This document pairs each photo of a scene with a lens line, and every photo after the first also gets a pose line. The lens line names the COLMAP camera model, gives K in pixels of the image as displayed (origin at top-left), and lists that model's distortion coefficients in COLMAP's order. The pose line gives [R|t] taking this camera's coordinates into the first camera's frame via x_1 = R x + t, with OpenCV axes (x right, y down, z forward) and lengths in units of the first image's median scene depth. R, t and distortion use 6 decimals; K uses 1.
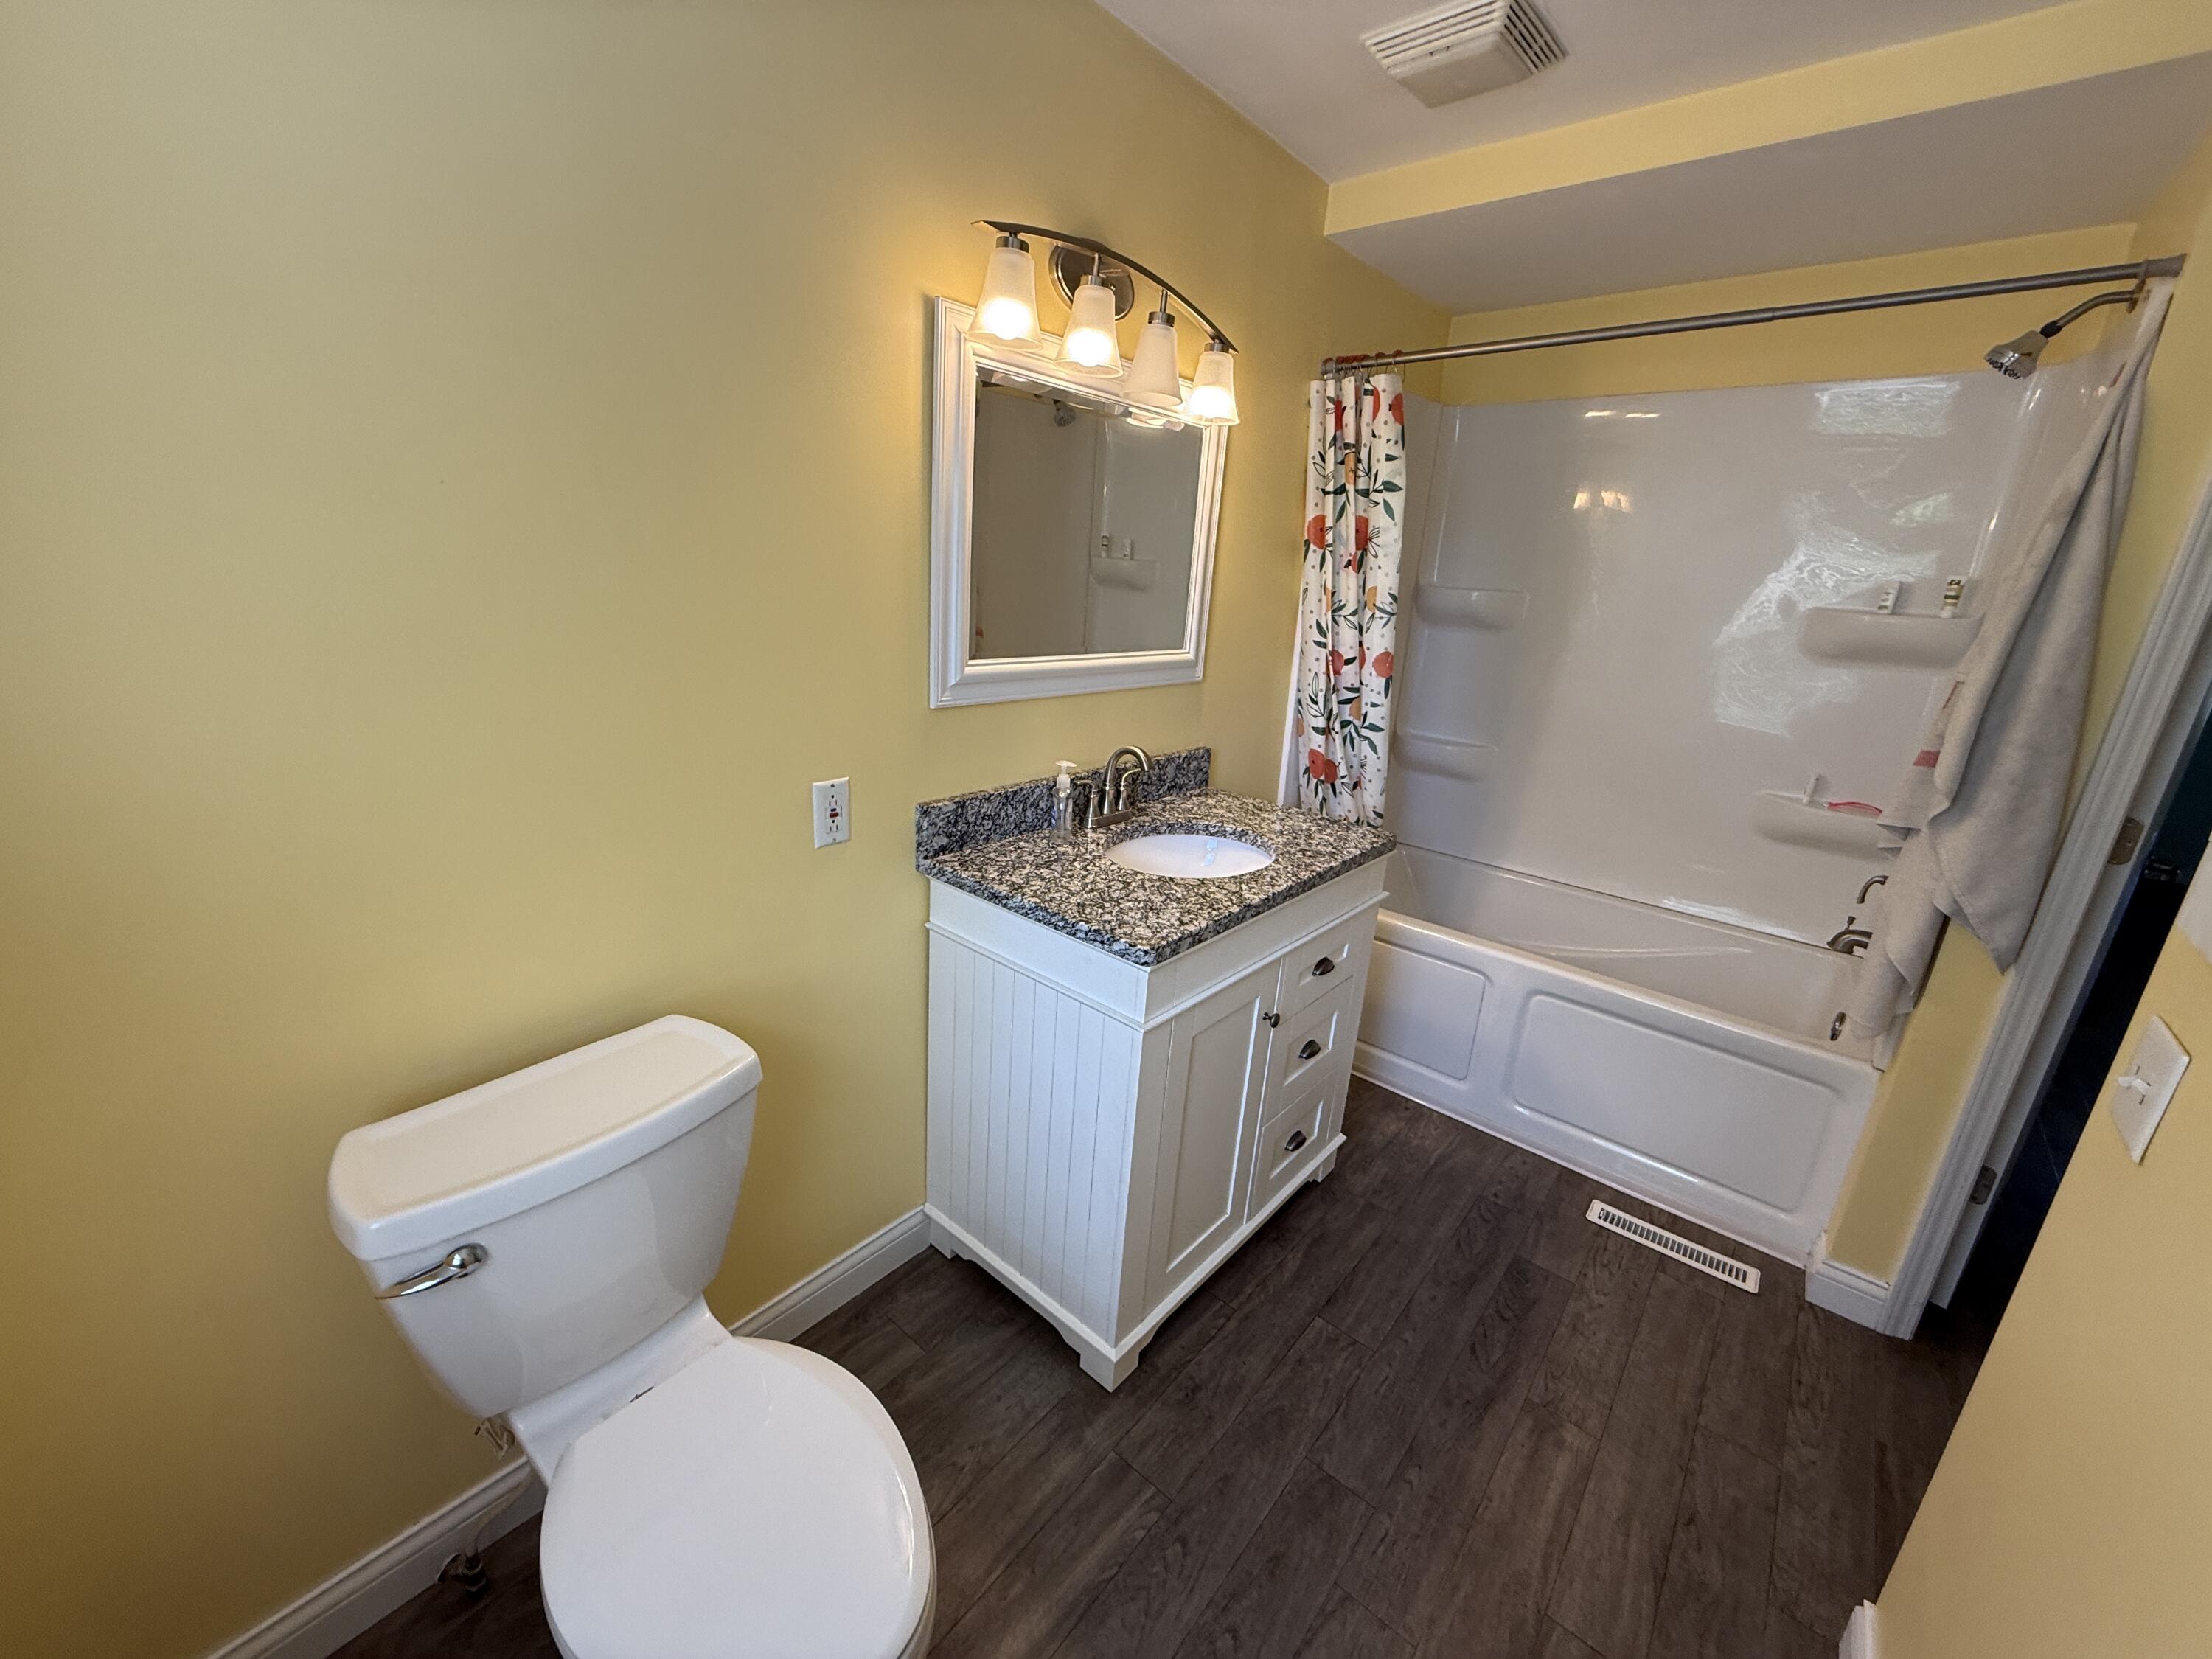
lens RADIAL K [[879.1, 0, 1102.2], [0, 879.1, 832.9], [0, 0, 1]] dist [0.000566, -0.000222]
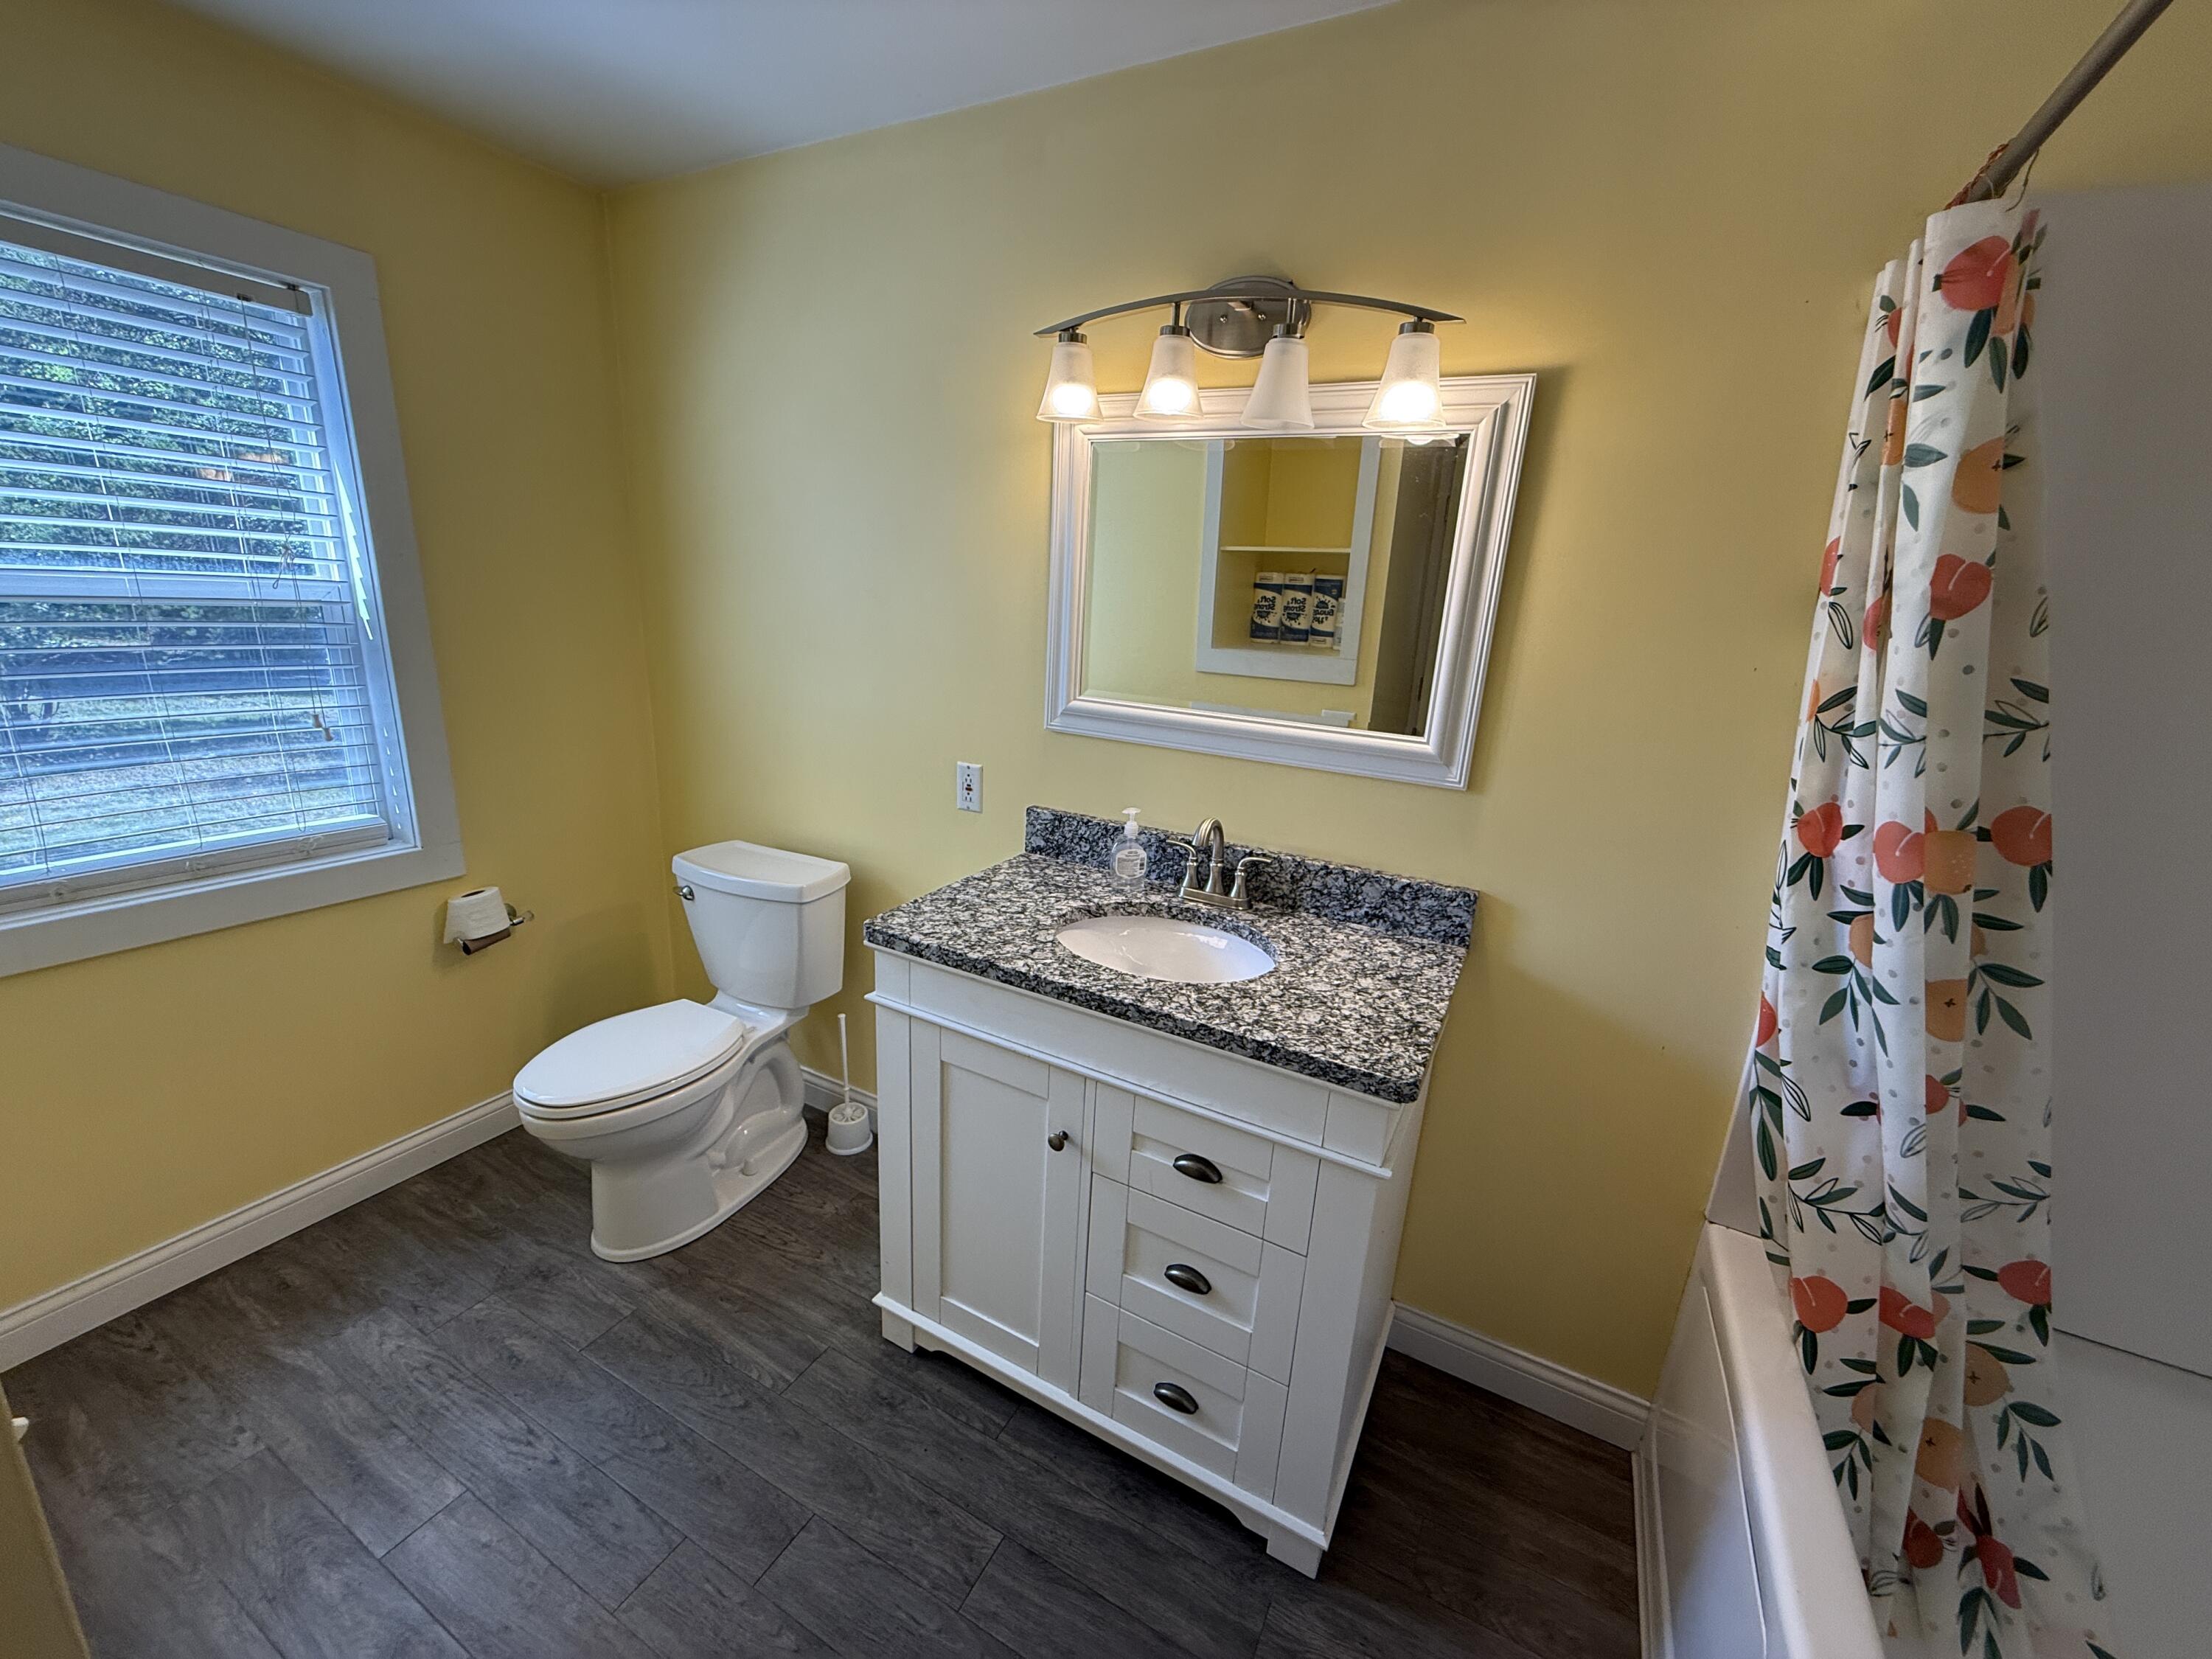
lens RADIAL K [[881.3, 0, 1106.0], [0, 881.3, 829.5], [0, 0, 1]] dist [-0.002886, -0.000228]
pose [[0.220982, 0.213312, -0.951664, 0.951148], [-0.326707, 0.935600, 0.133848, -0.192416], [0.918928, 0.281338, 0.276441, 0.742843]]
